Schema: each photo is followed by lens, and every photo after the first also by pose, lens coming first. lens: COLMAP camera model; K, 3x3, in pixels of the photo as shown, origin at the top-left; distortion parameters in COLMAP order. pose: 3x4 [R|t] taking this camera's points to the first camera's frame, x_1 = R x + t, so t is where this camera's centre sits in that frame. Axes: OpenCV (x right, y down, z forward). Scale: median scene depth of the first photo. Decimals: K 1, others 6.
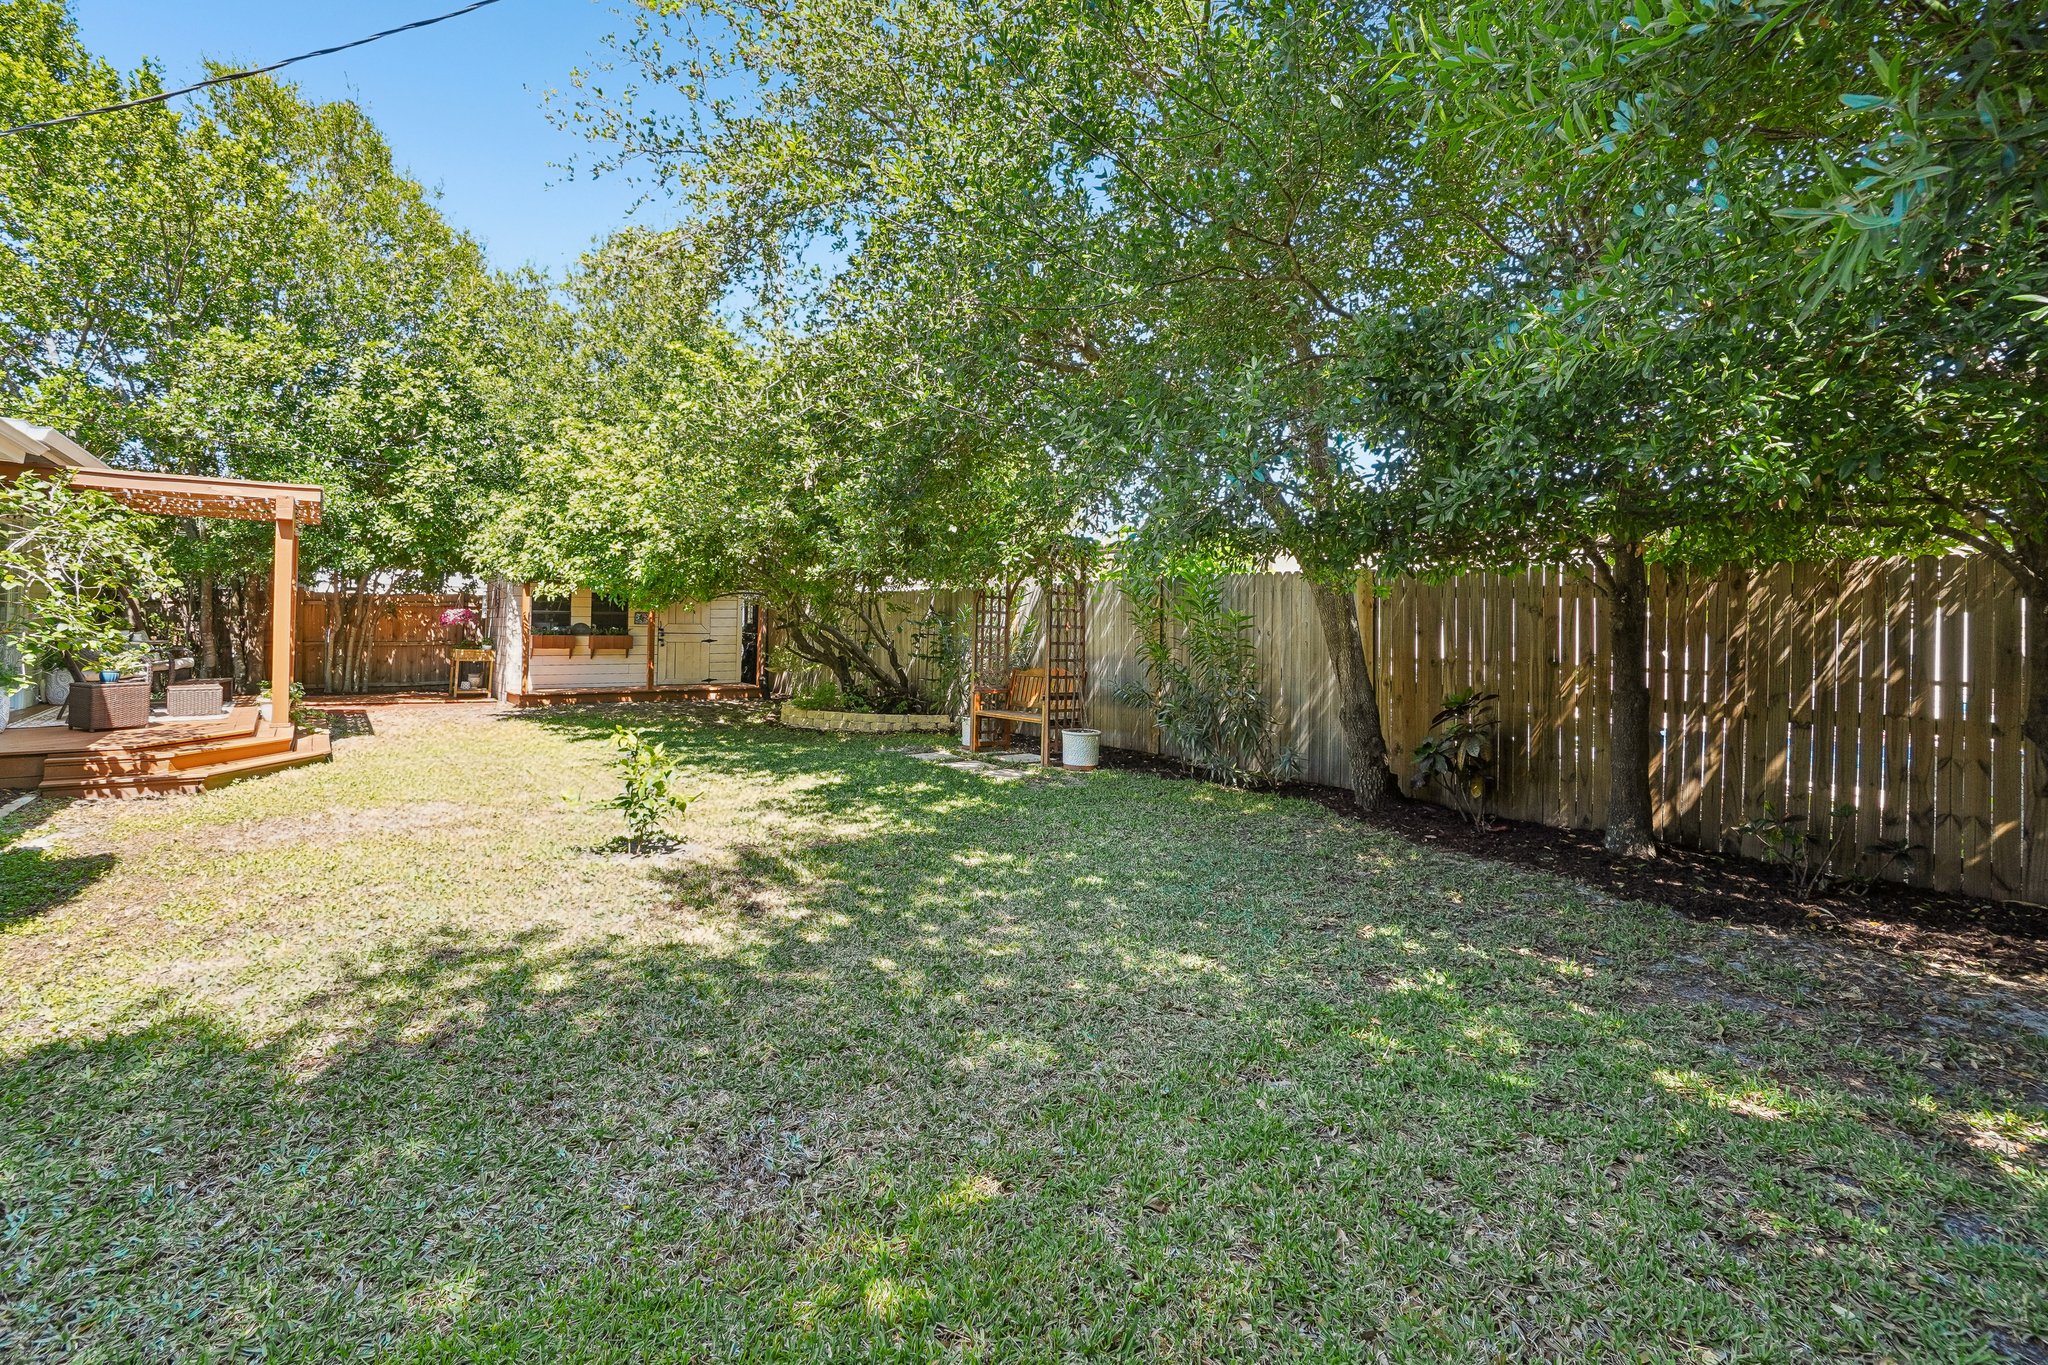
lens RADIAL K [[919.4, 0, 1020.7], [0, 919.4, 655.0], [0, 0, 1]] dist [-0.052782, 0.019381]
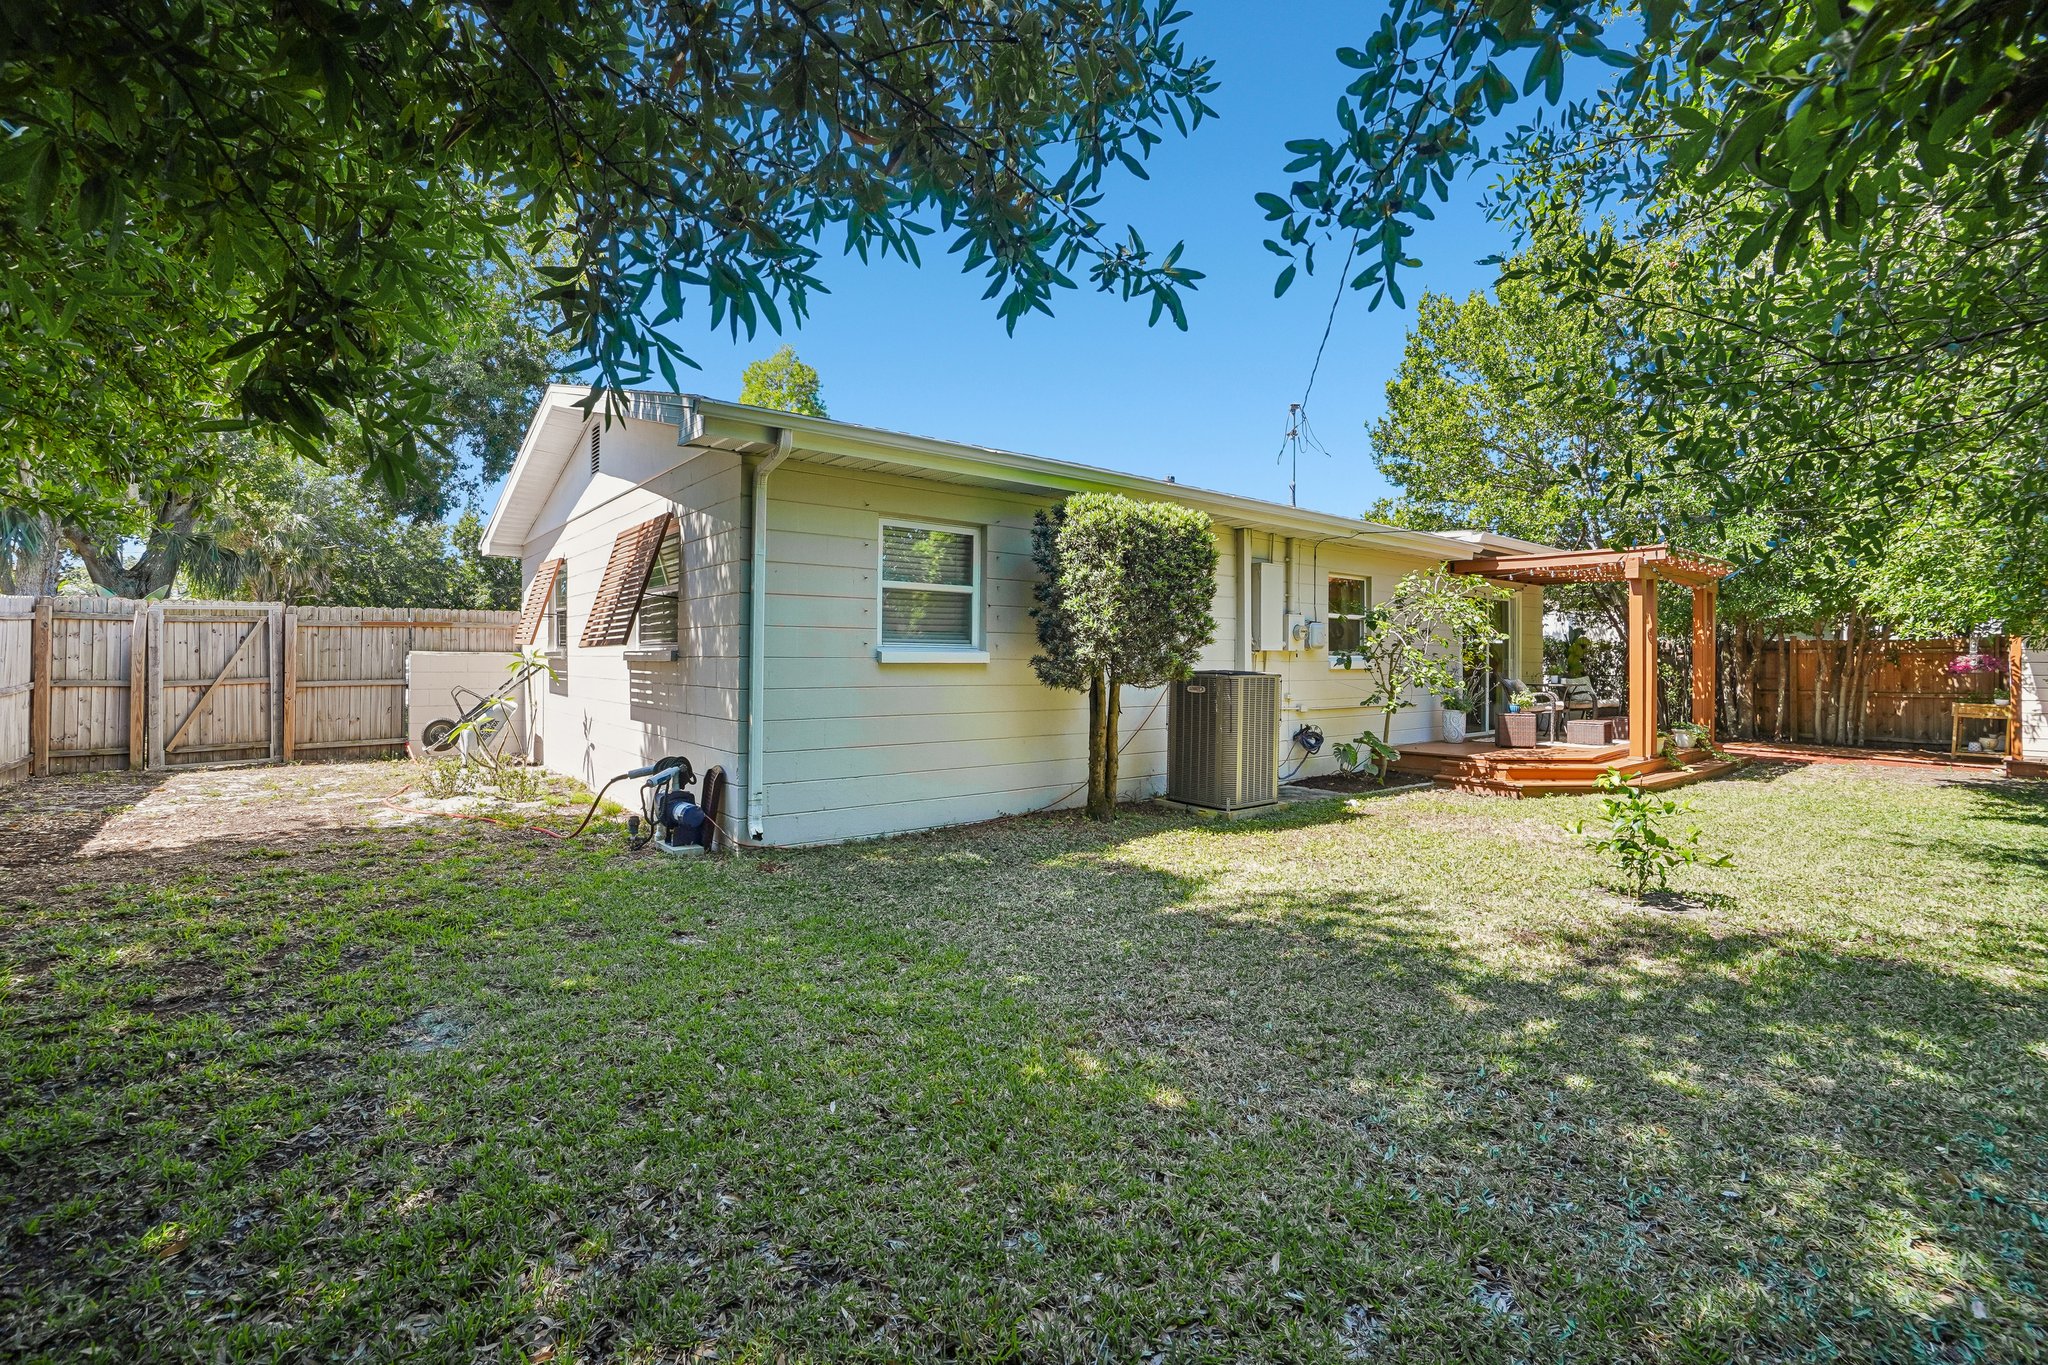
lens RADIAL K [[919.4, 0, 1020.7], [0, 919.4, 655.0], [0, 0, 1]] dist [-0.052782, 0.019381]
pose [[0.059378, -0.013272, -0.998147, 0.347638], [-0.041826, 0.999000, -0.015772, -0.002983], [0.997359, 0.042685, 0.058764, 0.185635]]
